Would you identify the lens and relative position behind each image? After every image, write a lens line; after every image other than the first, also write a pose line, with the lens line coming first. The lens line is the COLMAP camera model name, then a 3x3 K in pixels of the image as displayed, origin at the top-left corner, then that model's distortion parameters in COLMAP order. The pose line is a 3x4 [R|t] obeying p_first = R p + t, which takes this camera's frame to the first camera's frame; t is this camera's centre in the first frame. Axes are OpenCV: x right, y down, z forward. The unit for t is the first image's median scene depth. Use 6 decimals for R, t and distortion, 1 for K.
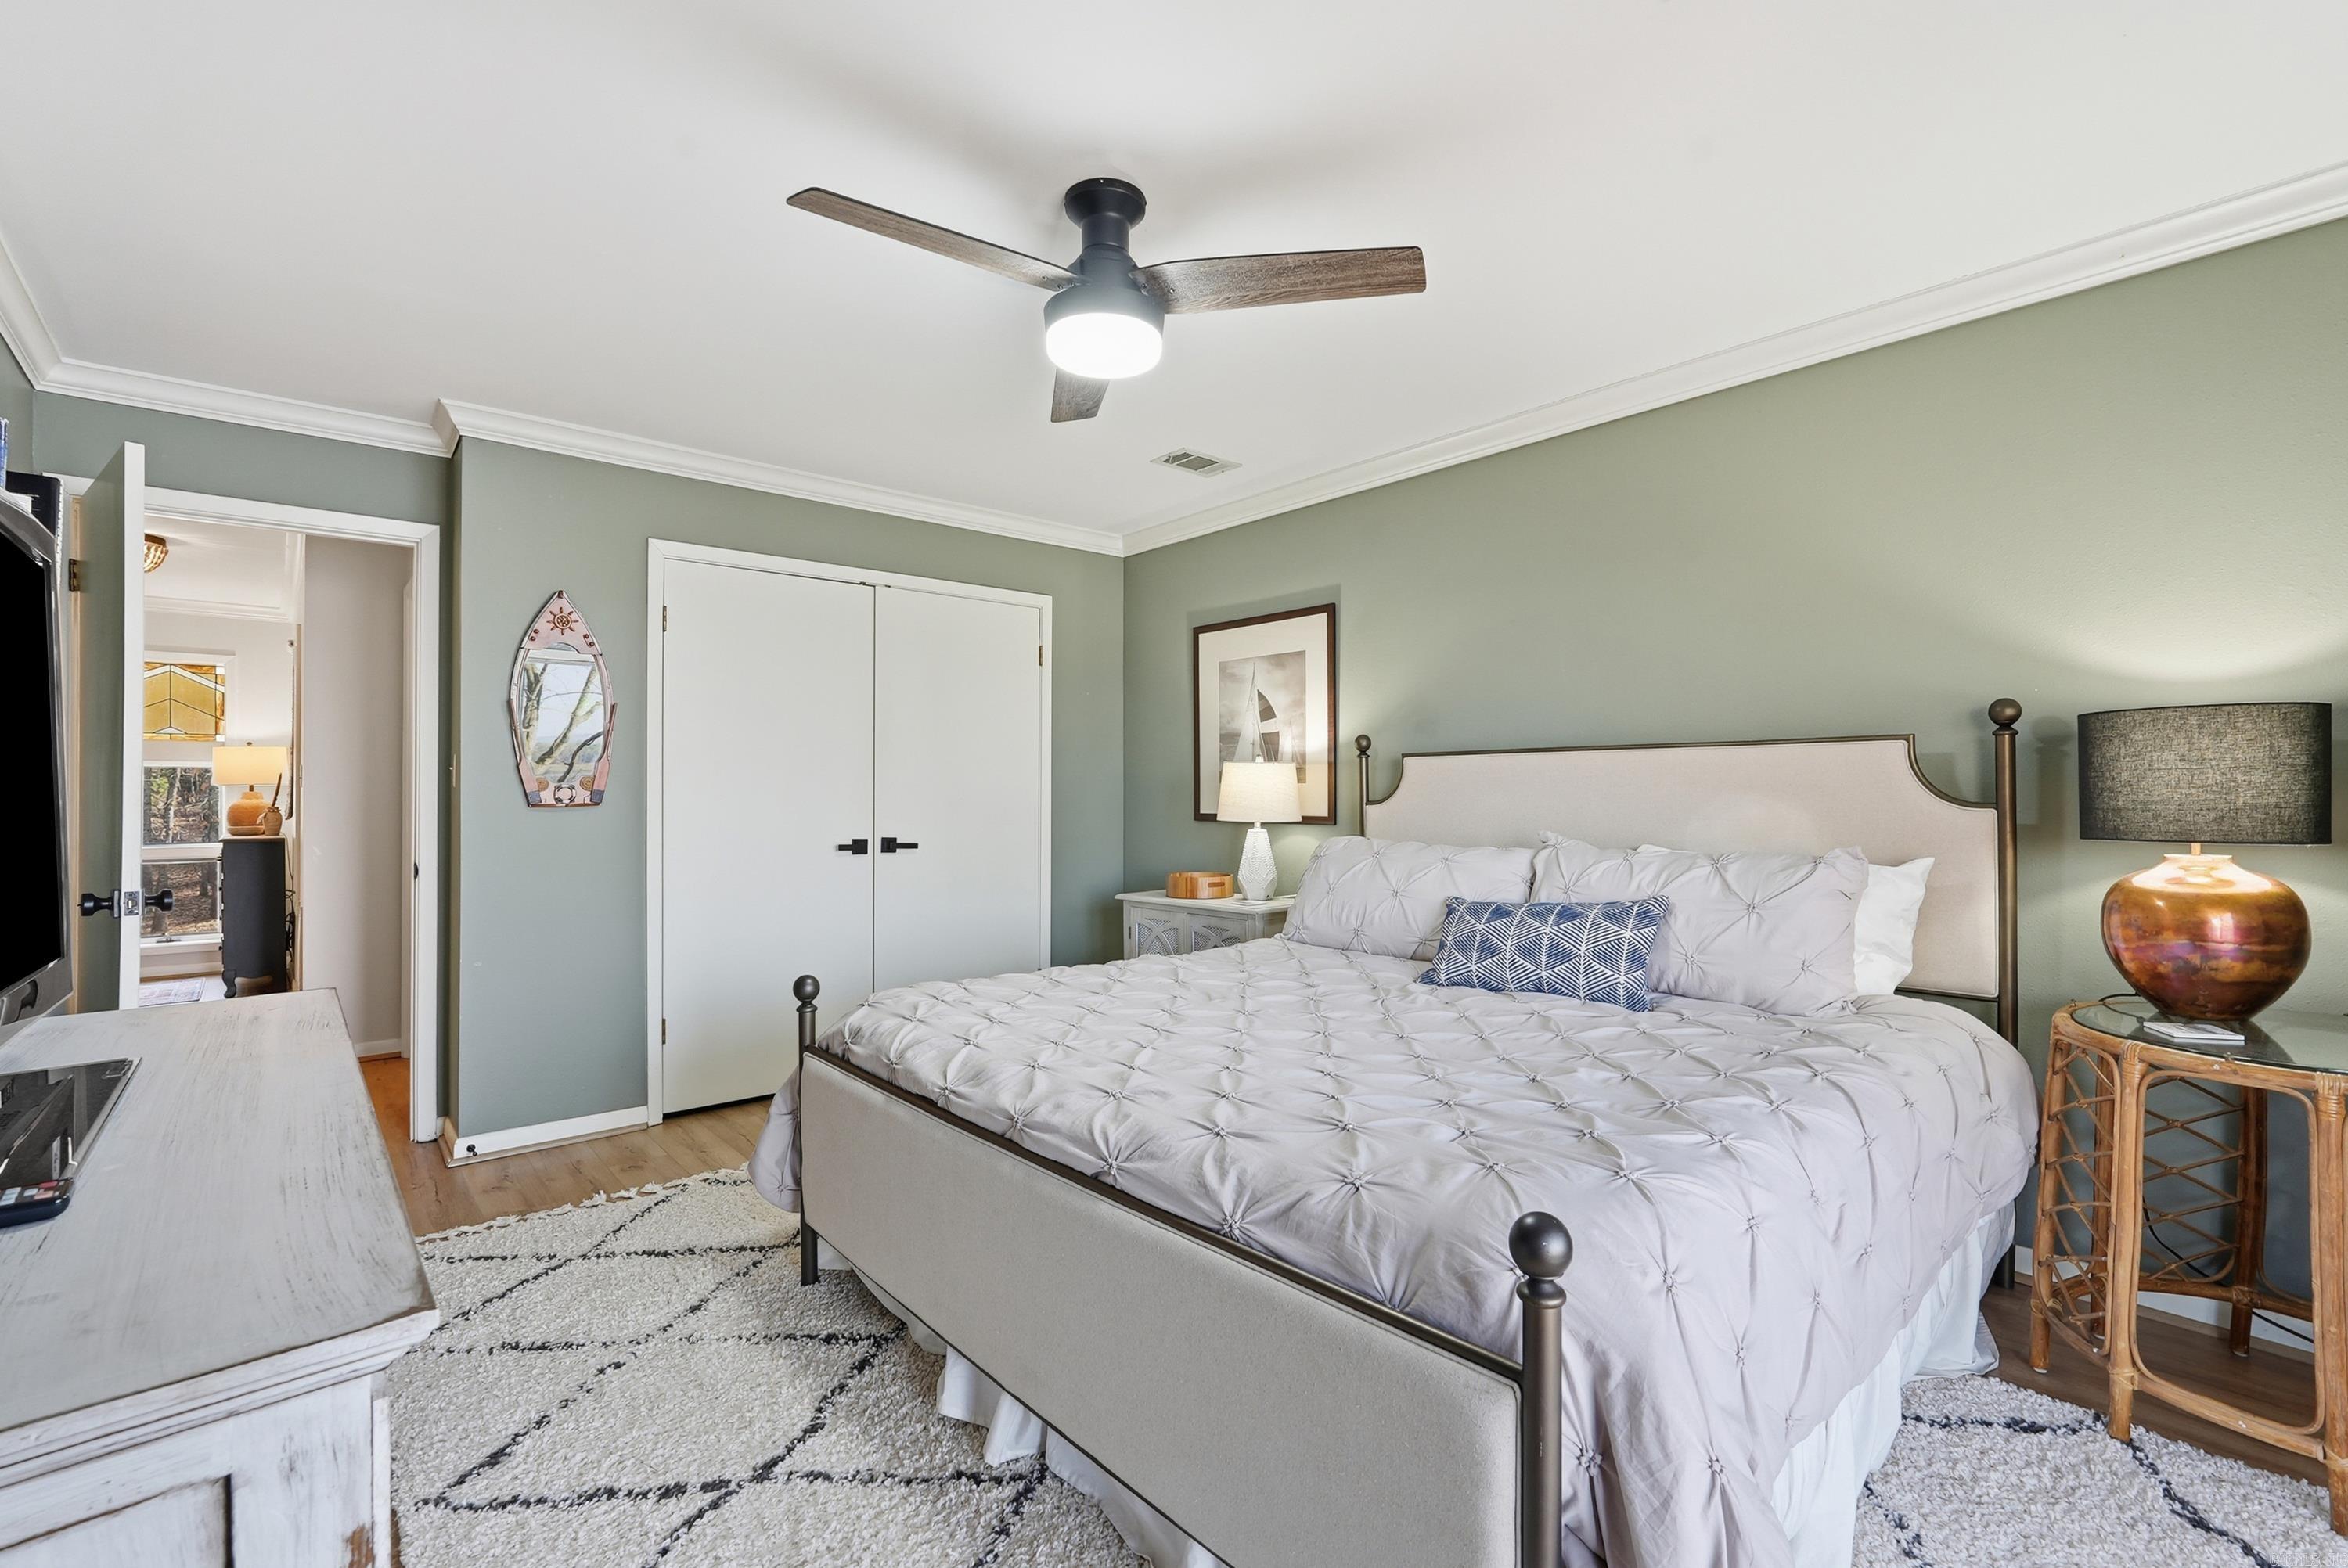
lens RADIAL K [[1060.0, 0, 1167.6], [0, 1060.0, 778.5], [0, 0, 1]] dist [-0.014414, 0.010499]
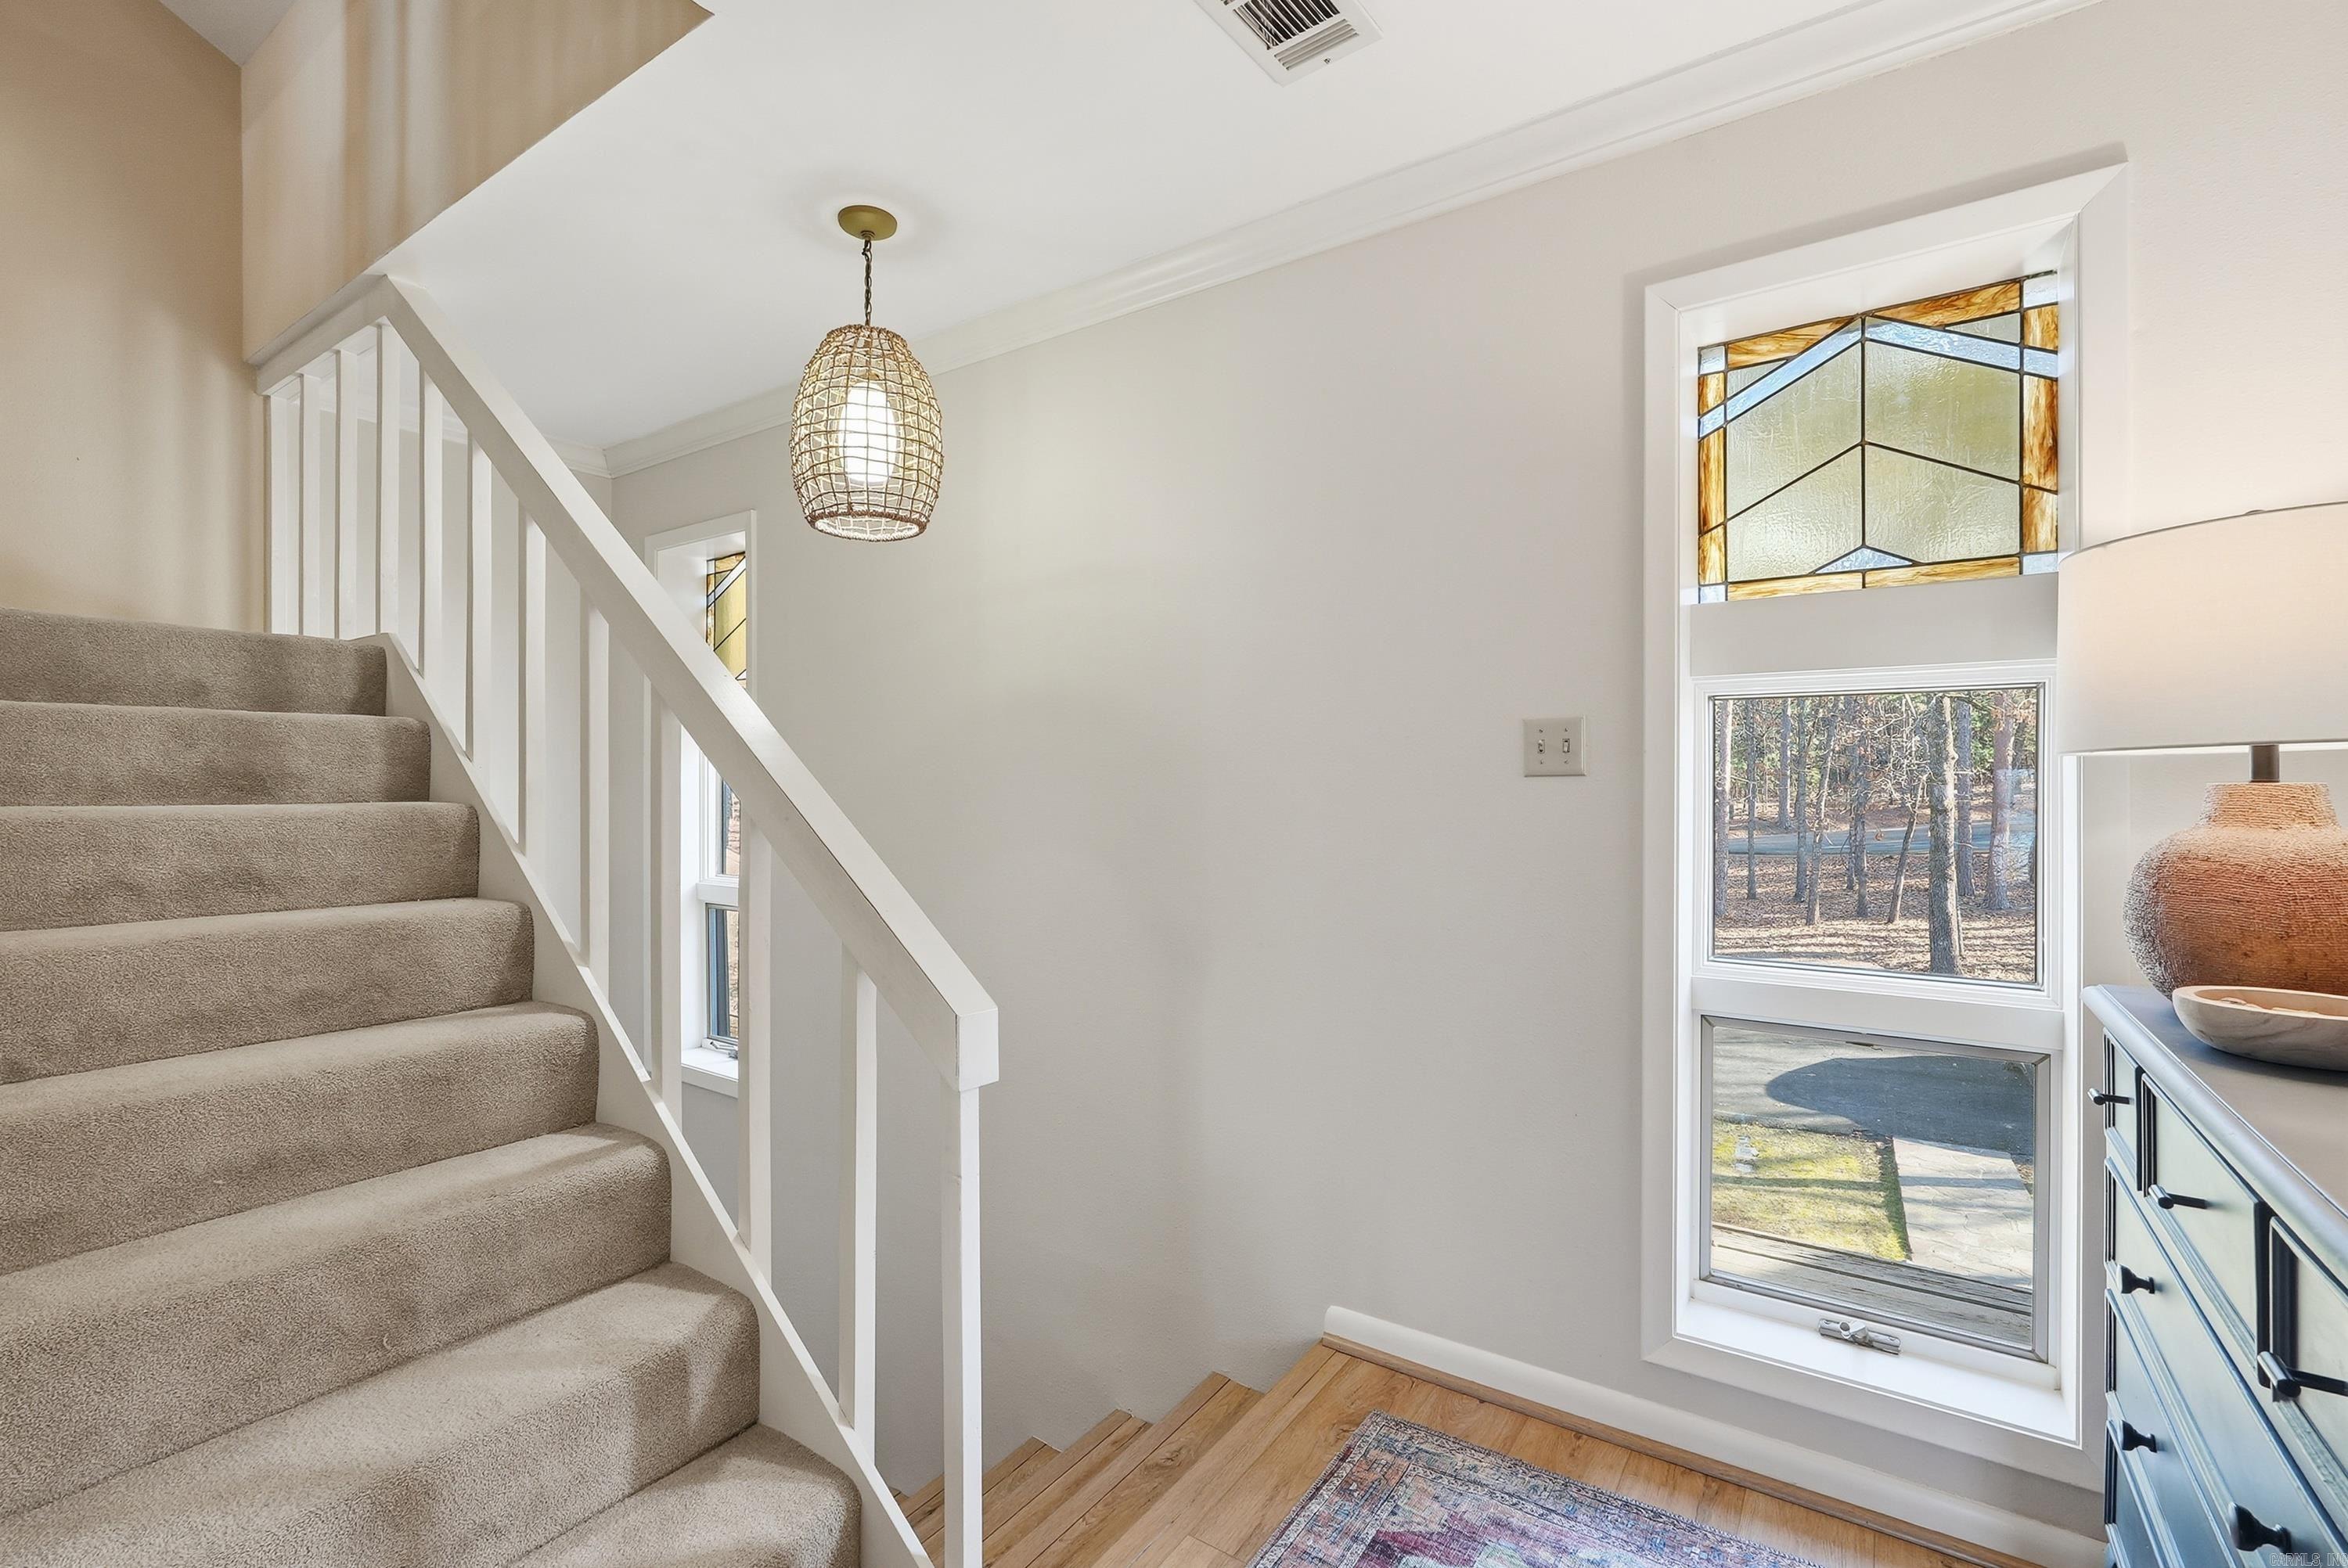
lens RADIAL K [[1035.0, 0, 1165.0], [0, 1035.0, 784.2], [0, 0, 1]] dist [-0.013763, 0.005675]
pose [[0.245738, 0.009218, -0.969292, -0.326579], [0.003764, 0.999938, 0.010464, 0.004415], [0.969329, -0.006220, 0.245689, 0.338708]]
